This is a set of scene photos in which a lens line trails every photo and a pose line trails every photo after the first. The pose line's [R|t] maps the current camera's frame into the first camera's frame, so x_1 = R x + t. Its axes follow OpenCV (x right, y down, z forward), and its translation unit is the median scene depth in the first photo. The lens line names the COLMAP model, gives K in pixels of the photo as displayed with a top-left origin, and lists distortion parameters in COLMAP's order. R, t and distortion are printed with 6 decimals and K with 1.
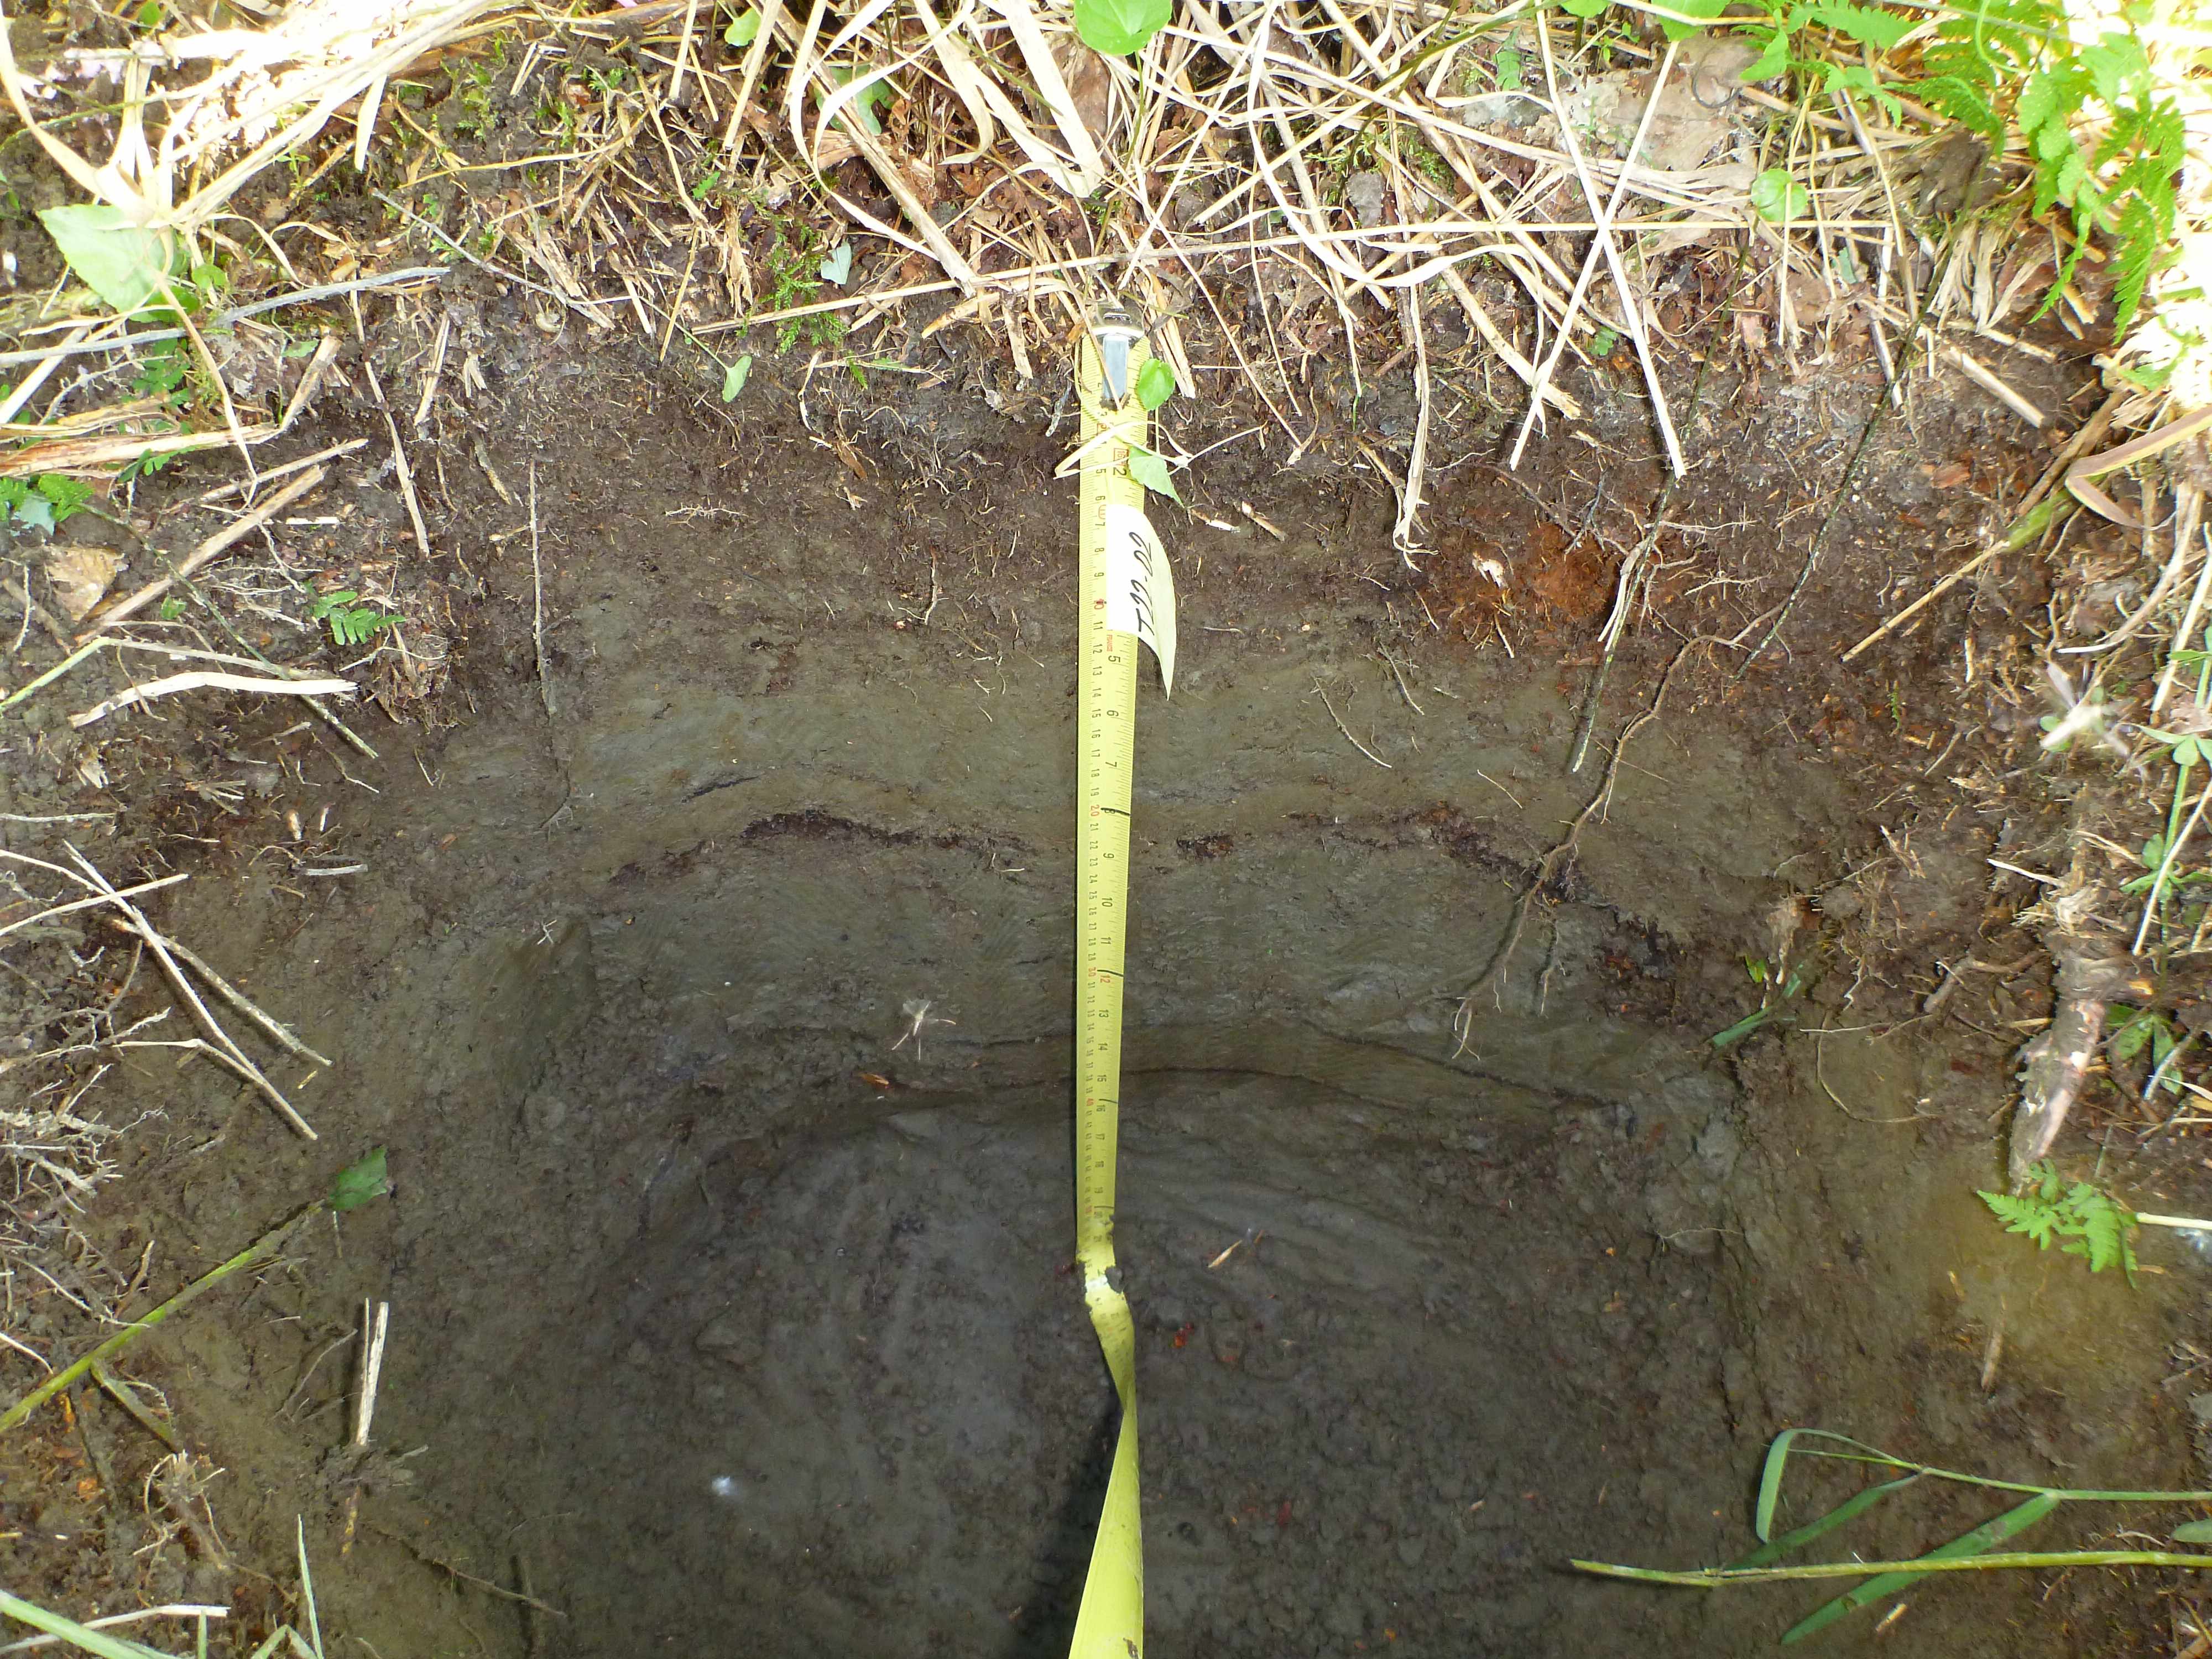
lens RADIAL K [[1812.8, 0, 1120.0], [0, 1812.8, 827.1], [0, 0, 1]] dist [-0.034894, -0.000950]
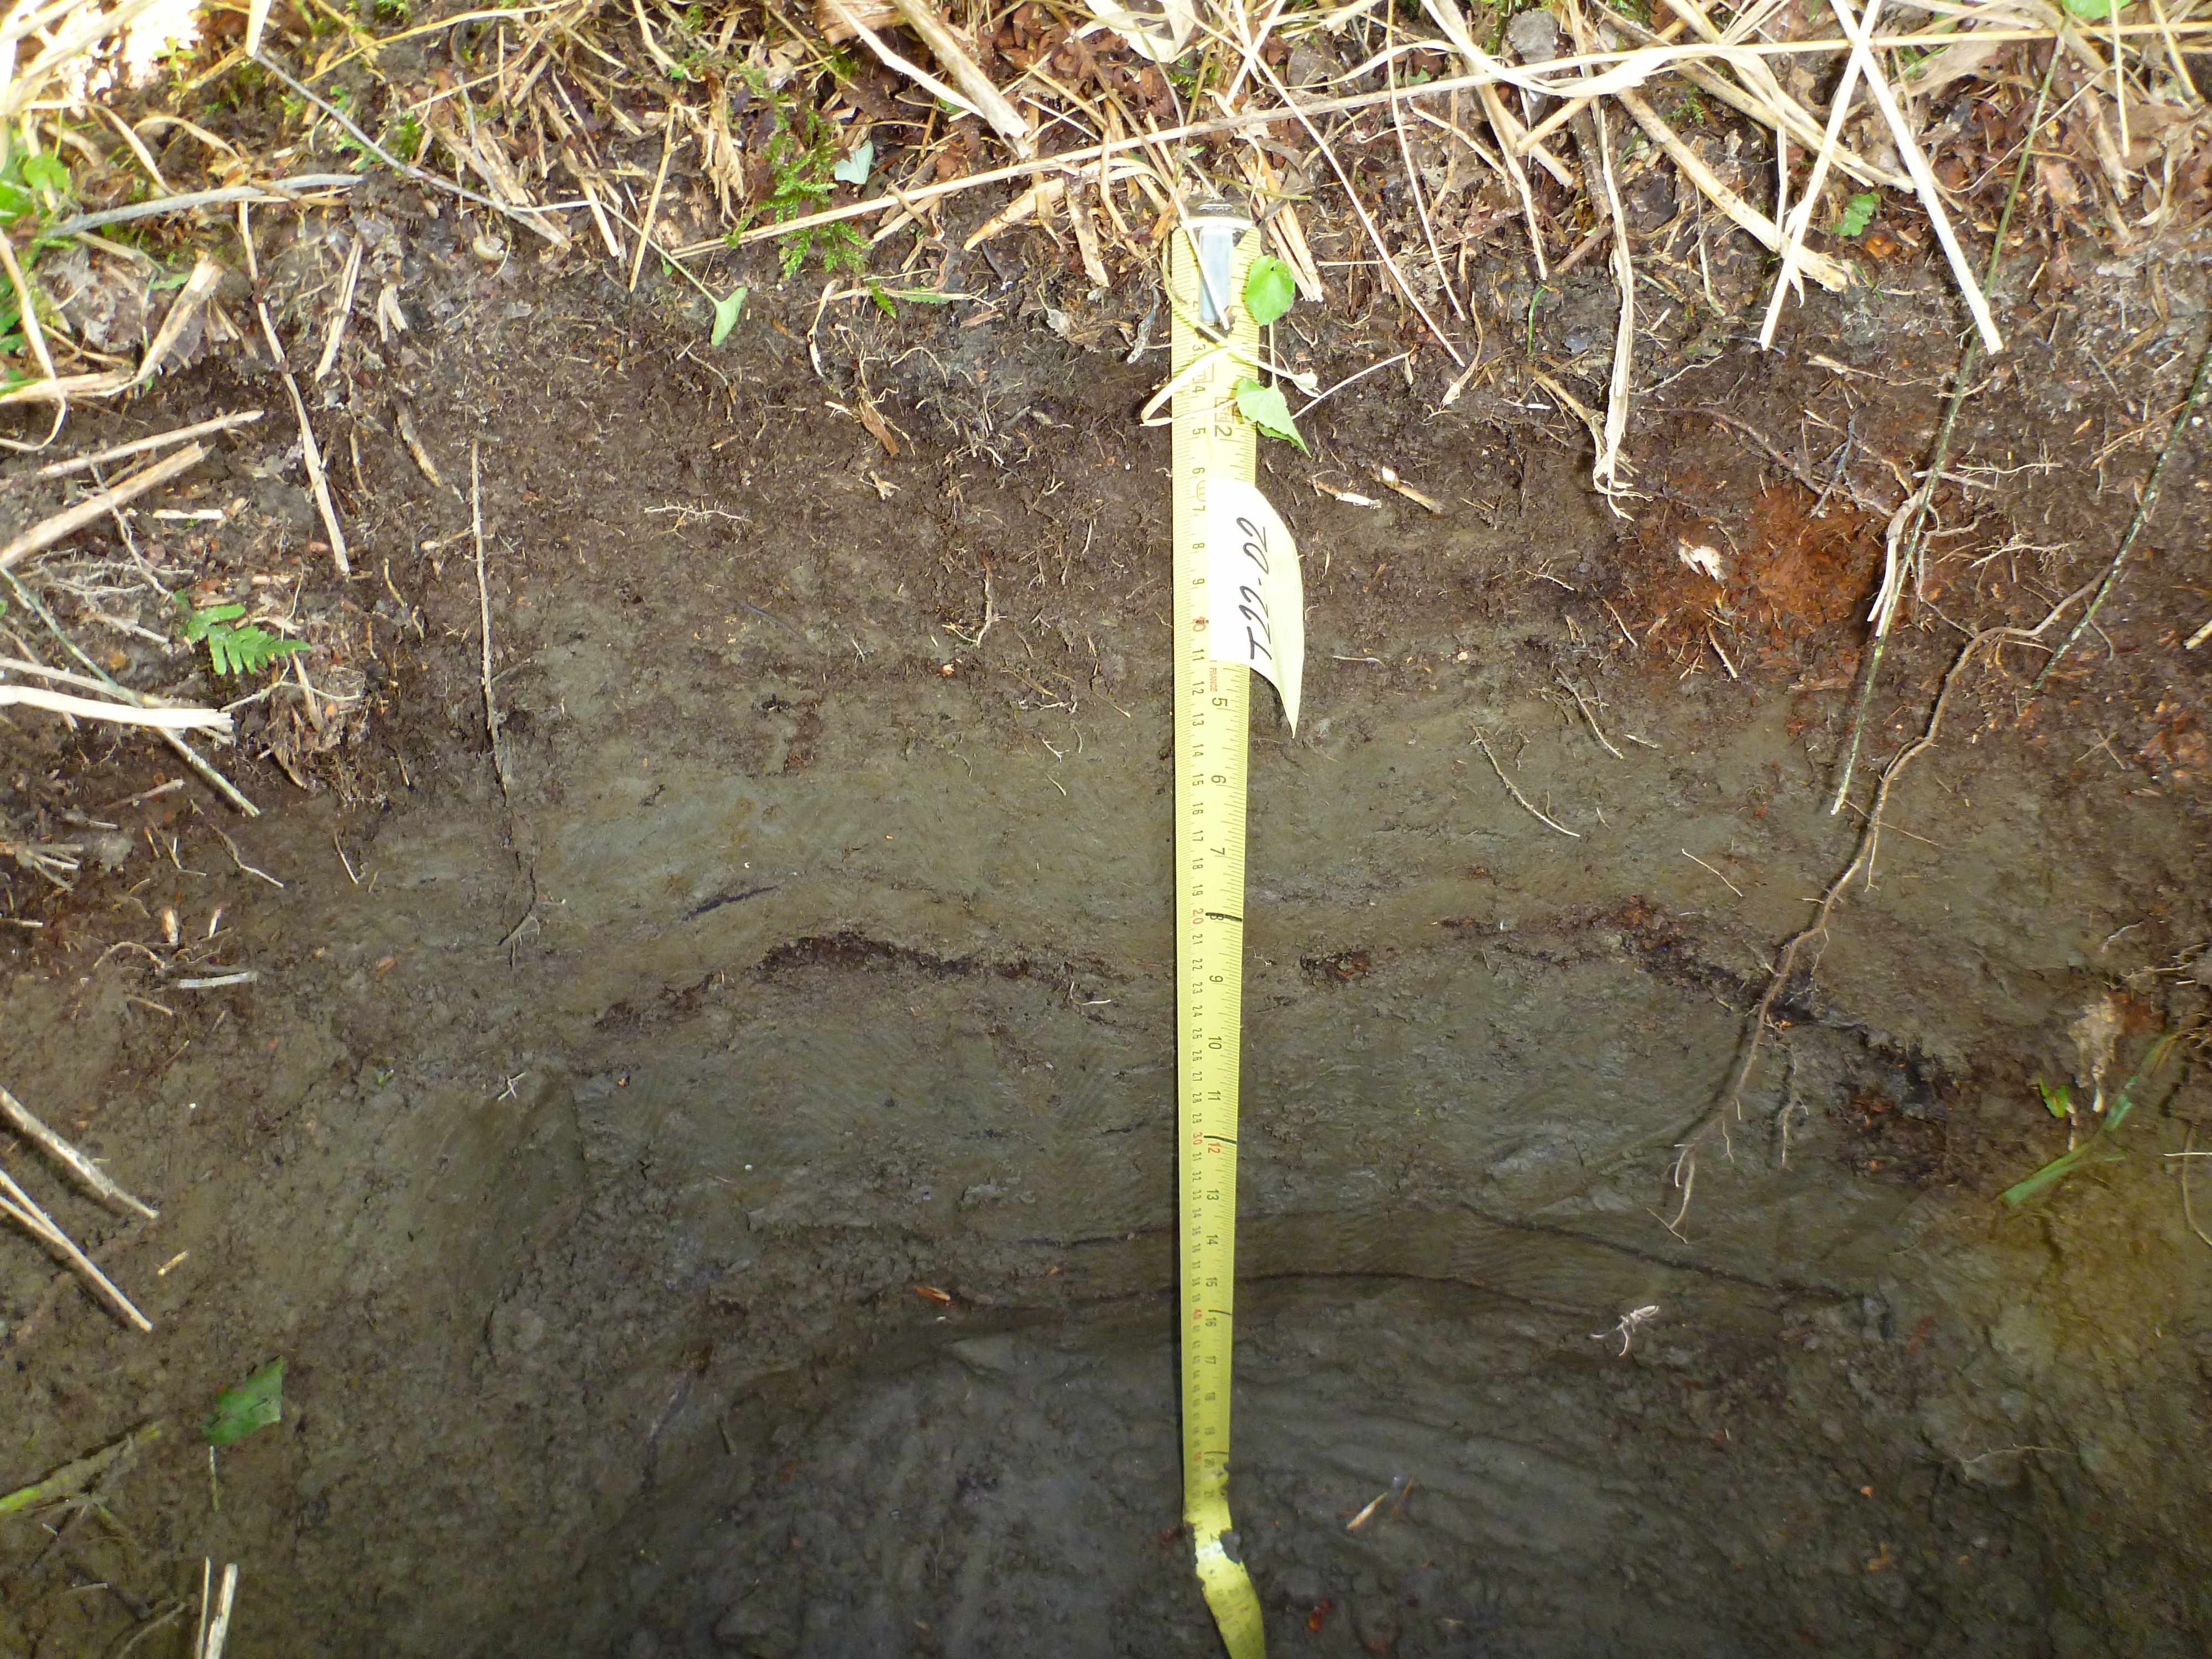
lens RADIAL K [[1812.8, 0, 1120.0], [0, 1812.8, 827.1], [0, 0, 1]] dist [-0.034894, -0.000950]
pose [[0.998741, -0.031004, -0.039442, -0.017190], [0.024863, 0.988731, -0.147622, 0.075948], [0.043575, 0.146456, 0.988257, 0.232131]]
